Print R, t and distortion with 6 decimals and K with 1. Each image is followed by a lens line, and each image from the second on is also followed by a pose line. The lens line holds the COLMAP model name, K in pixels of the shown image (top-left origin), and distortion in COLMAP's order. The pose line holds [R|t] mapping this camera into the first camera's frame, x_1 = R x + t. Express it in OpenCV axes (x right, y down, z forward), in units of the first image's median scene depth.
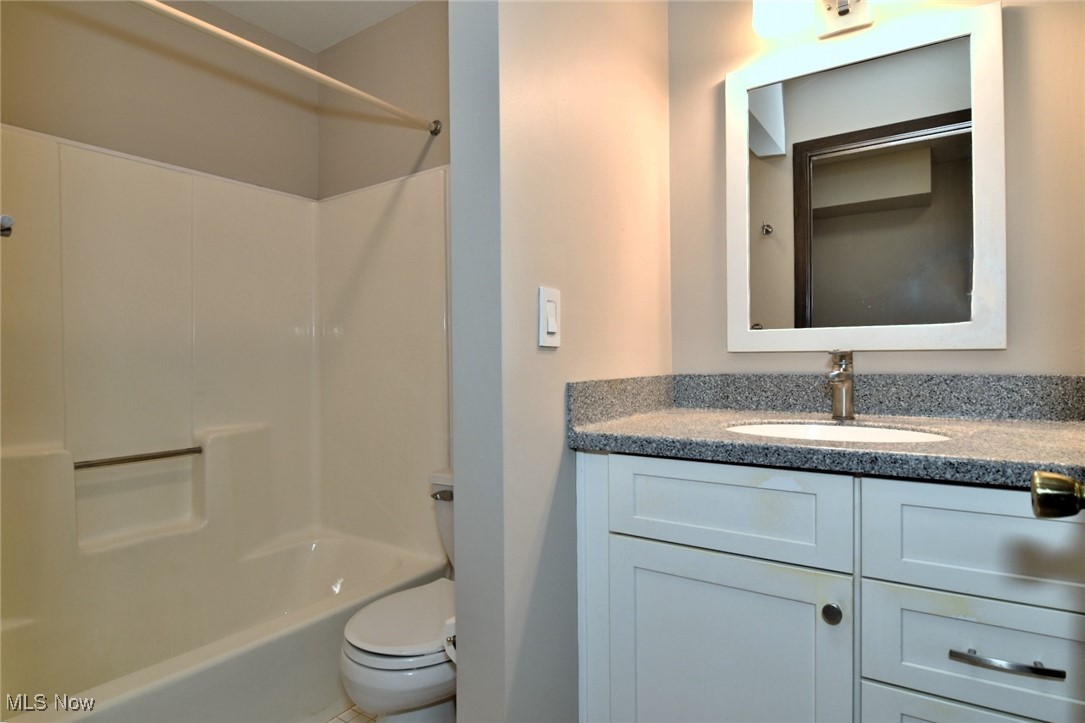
lens RADIAL K [[594.6, 0, 543.8], [0, 594.6, 360.1], [0, 0, 1]] dist [-0.000669, -0.000340]
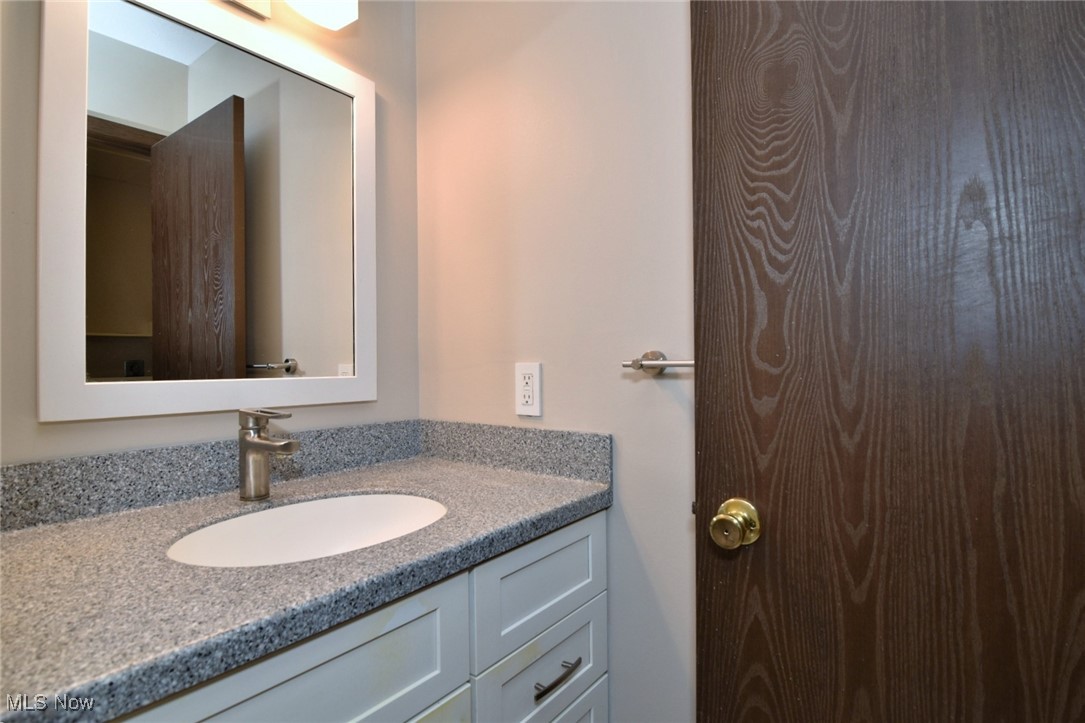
lens RADIAL K [[542.7, 0, 543.7], [0, 542.7, 358.0], [0, 0, 1]] dist [-0.022315, -0.000739]
pose [[0.041274, 0.016235, 0.999016, -0.226399], [0.012115, 0.999786, -0.016748, -0.081479], [-0.999074, 0.012794, 0.041069, 0.686173]]
